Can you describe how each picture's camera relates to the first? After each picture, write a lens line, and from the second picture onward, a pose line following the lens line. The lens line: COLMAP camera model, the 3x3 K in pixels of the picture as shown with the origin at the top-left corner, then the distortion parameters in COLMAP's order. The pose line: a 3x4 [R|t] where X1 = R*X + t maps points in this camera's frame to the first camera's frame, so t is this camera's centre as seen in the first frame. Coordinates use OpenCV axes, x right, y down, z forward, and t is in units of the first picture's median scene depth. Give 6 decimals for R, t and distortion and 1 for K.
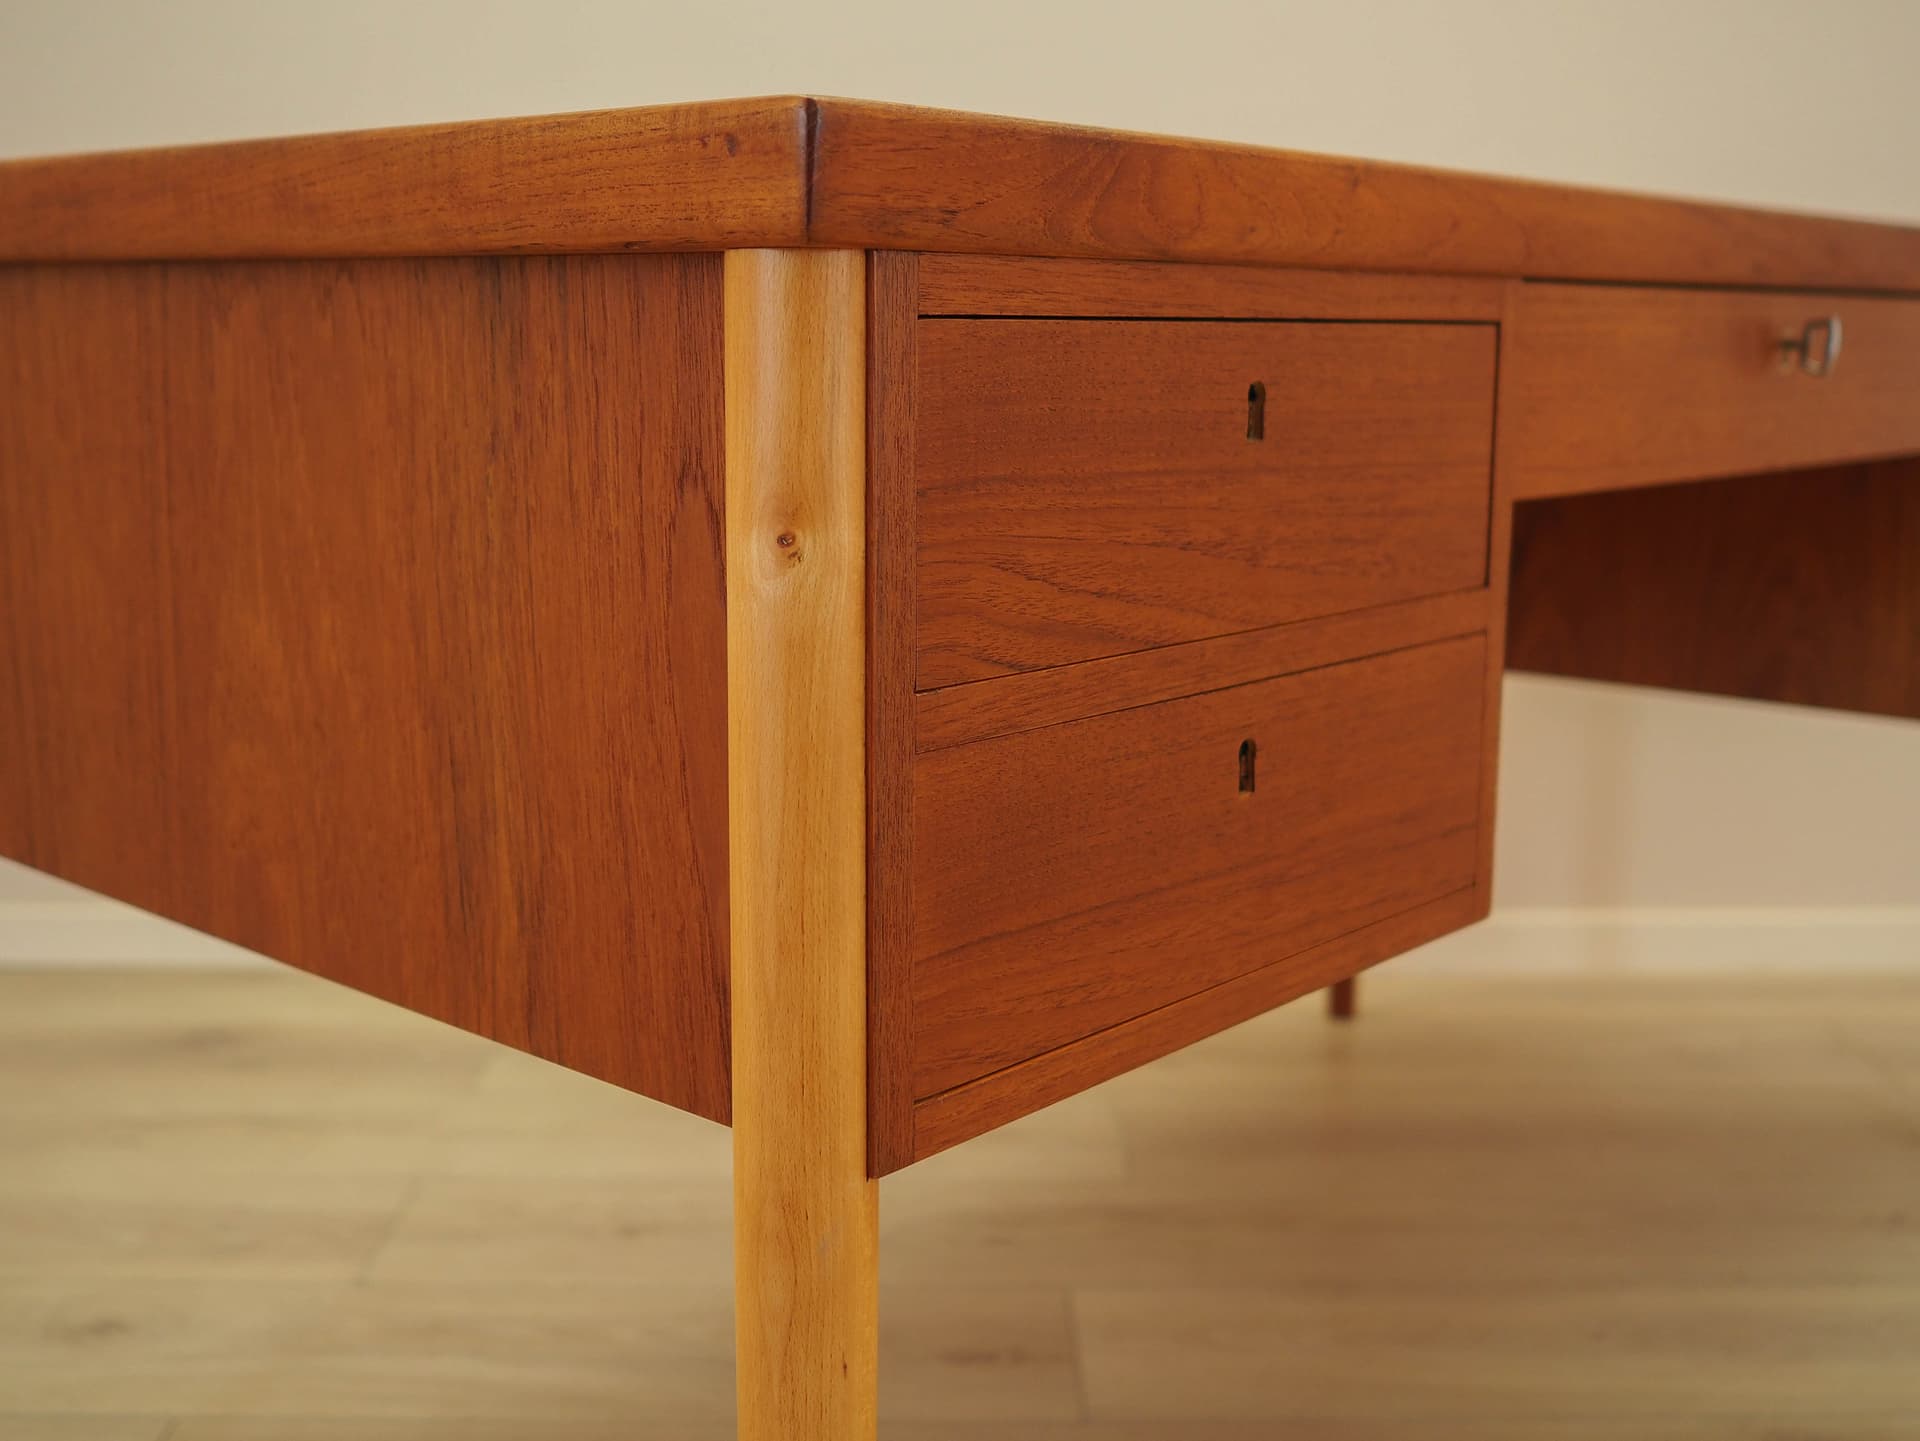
lens RADIAL K [[2130.2, 0, 991.3], [0, 2130.2, 653.7], [0, 0, 1]] dist [-0.018713, -0.014647]
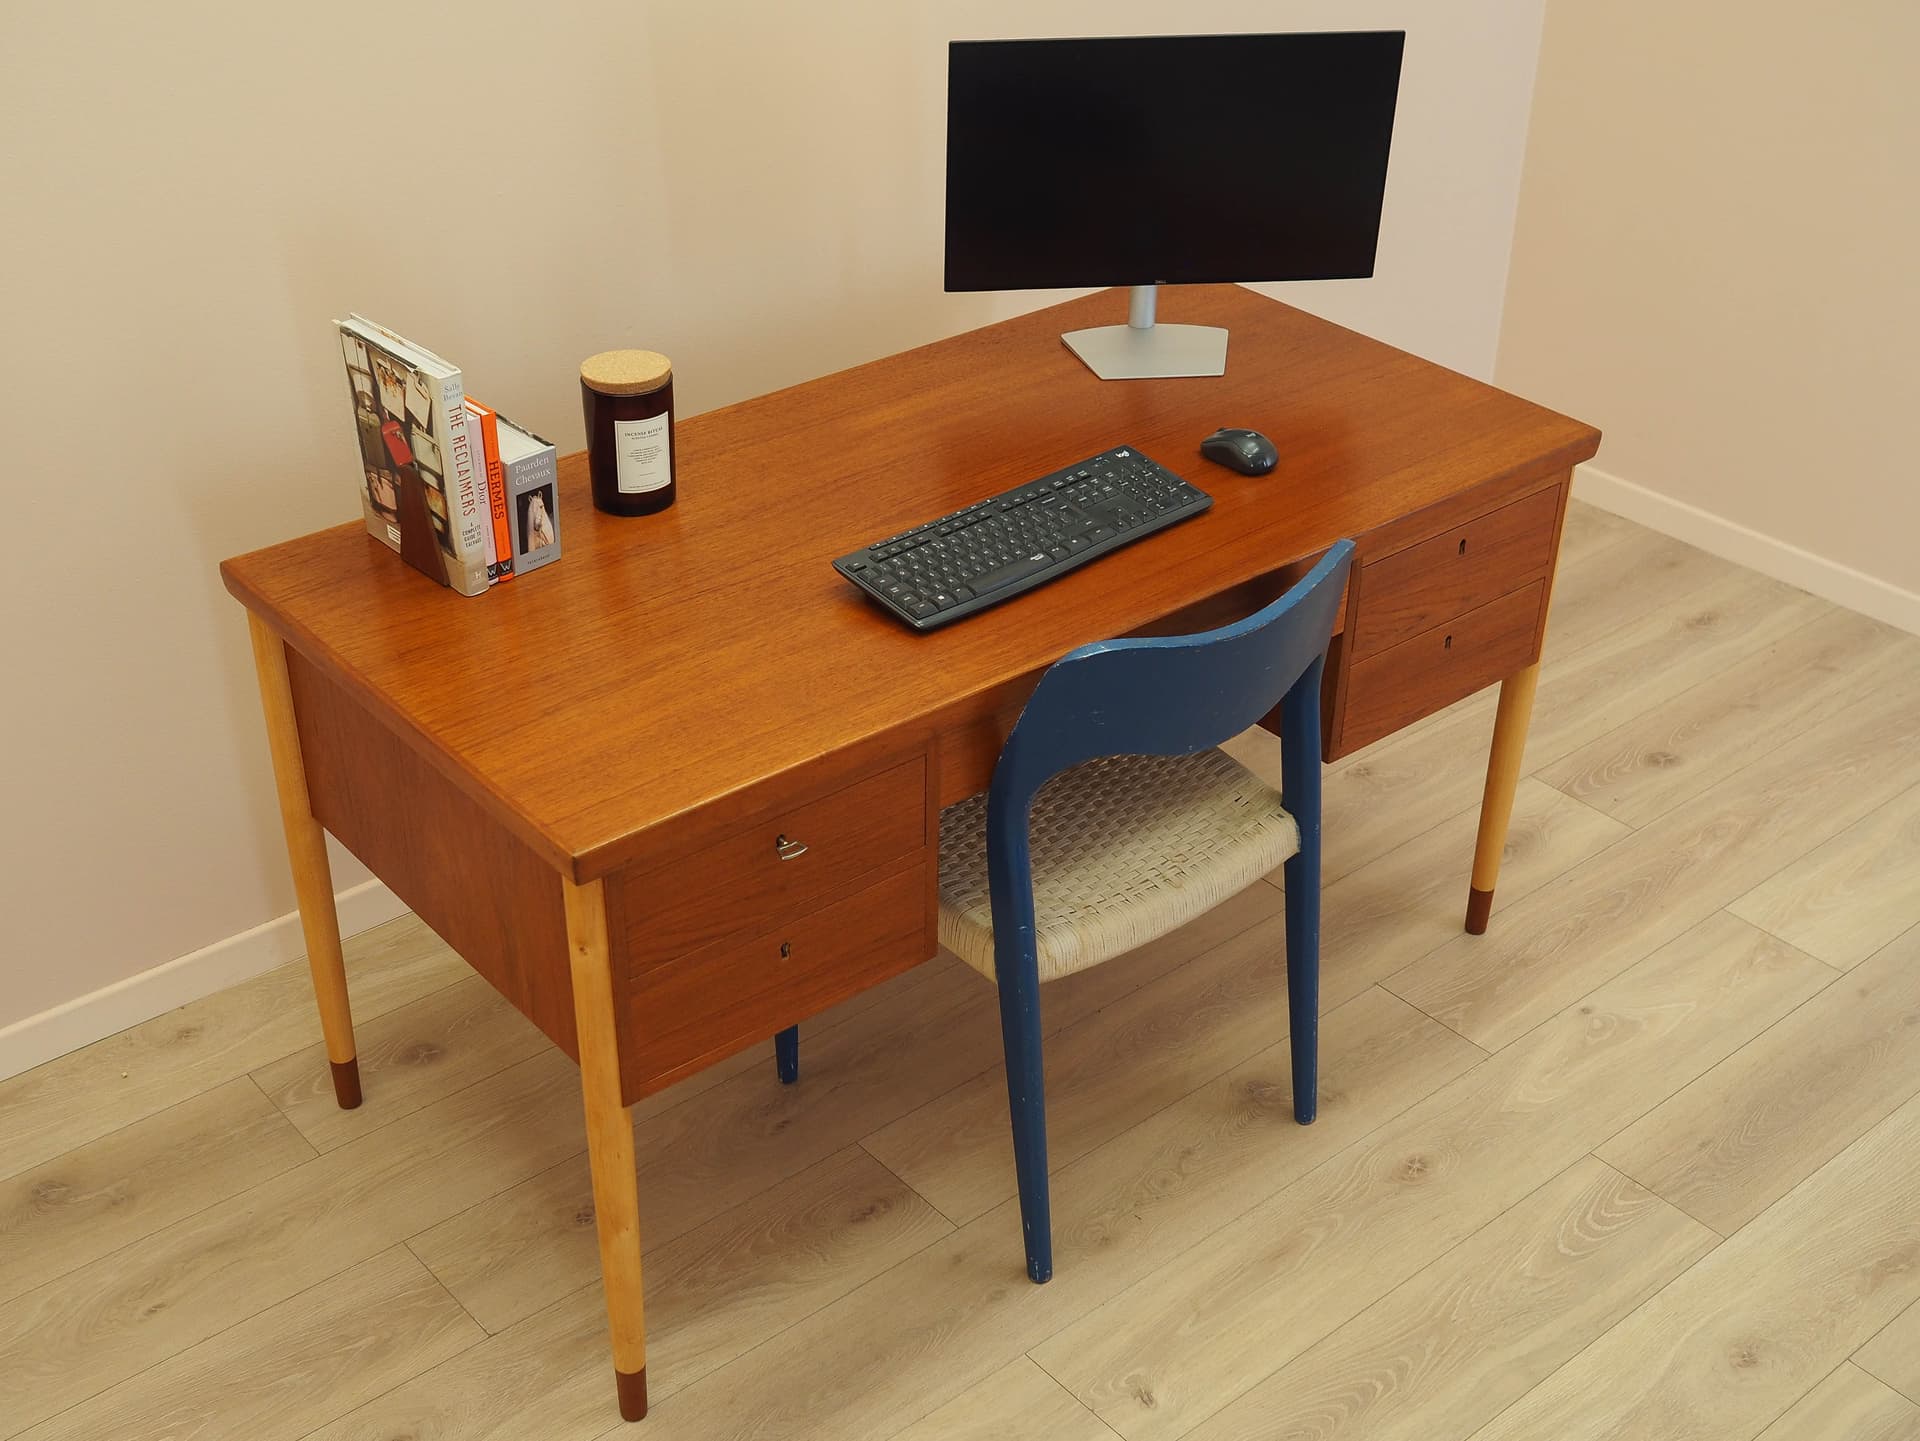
lens RADIAL K [[2285.2, 0, 954.8], [0, 2285.2, 779.4], [0, 0, 1]] dist [-0.008314, 0.001051]
pose [[0.985935, 0.092053, -0.139494, 0.800254], [-0.028635, 0.915346, 0.401648, -1.473206], [0.164658, -0.392004, 0.905108, -1.692768]]
